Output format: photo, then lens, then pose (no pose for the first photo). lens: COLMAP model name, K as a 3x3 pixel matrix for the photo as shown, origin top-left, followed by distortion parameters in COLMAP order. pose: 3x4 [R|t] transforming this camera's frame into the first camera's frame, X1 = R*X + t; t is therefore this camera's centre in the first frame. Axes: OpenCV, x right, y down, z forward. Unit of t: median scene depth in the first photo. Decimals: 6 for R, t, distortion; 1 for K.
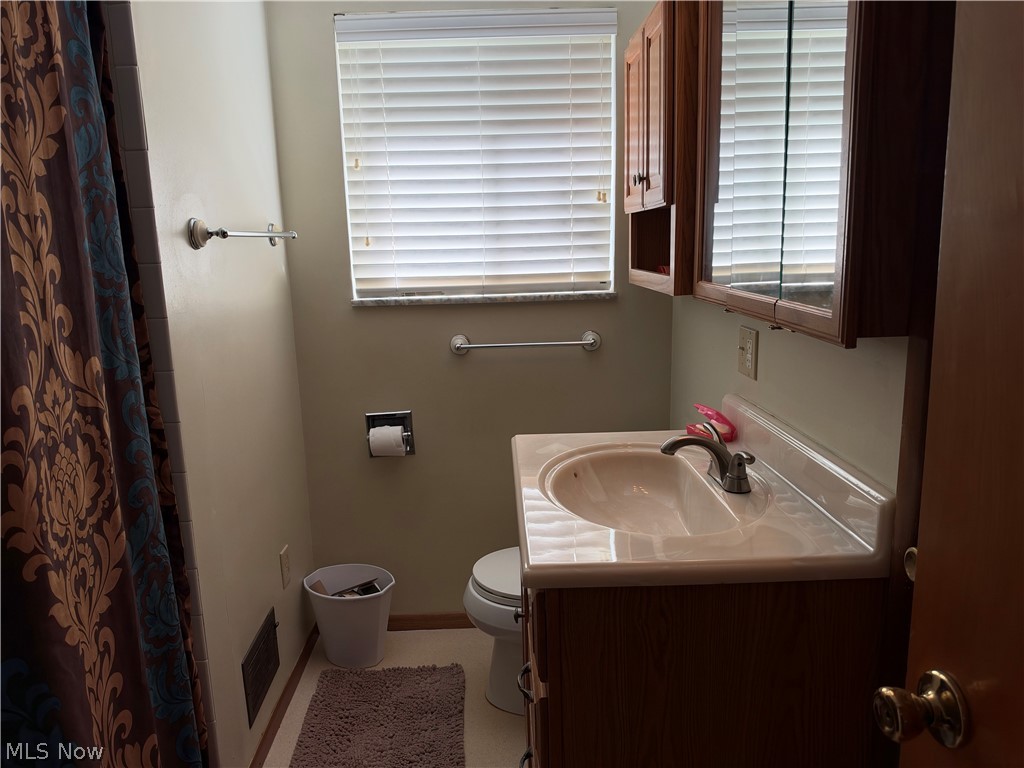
lens RADIAL K [[741.0, 0, 519.9], [0, 741.0, 381.3], [0, 0, 1]] dist [0.021410, -0.082193]
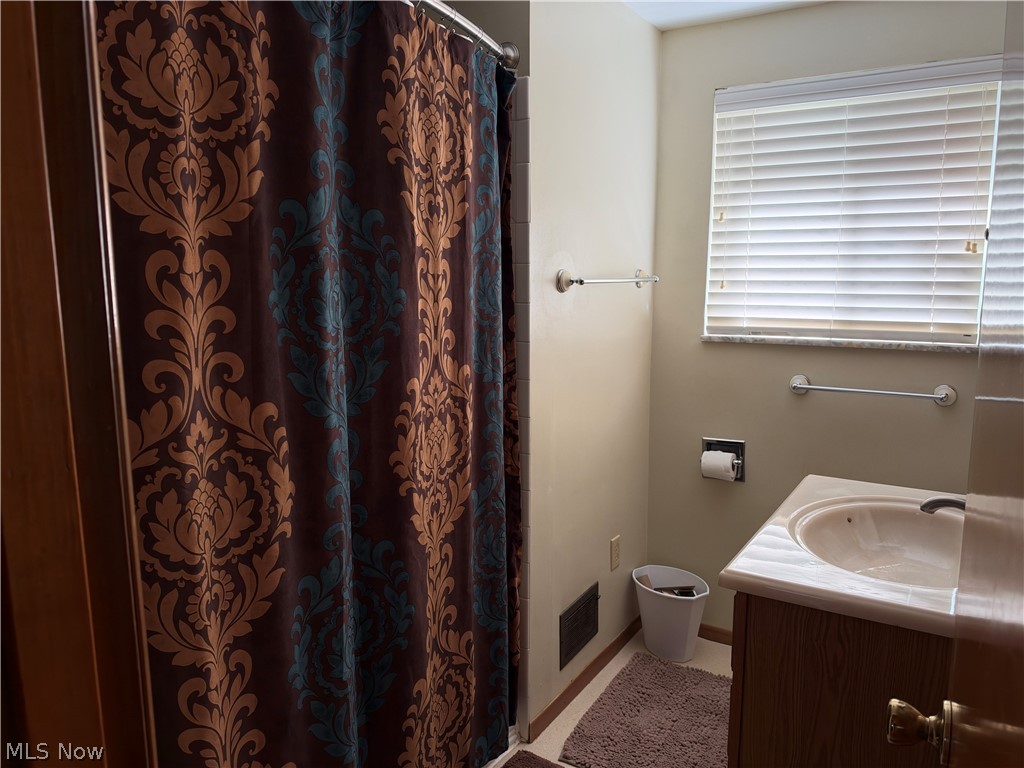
lens RADIAL K [[741.0, 0, 506.7], [0, 741.0, 361.3], [0, 0, 1]] dist [0.021410, -0.082193]
pose [[0.826459, 0.090565, -0.555664, 0.237630], [-0.123839, 0.992047, -0.022501, -0.010862], [0.549207, 0.087409, 0.831102, -0.157530]]
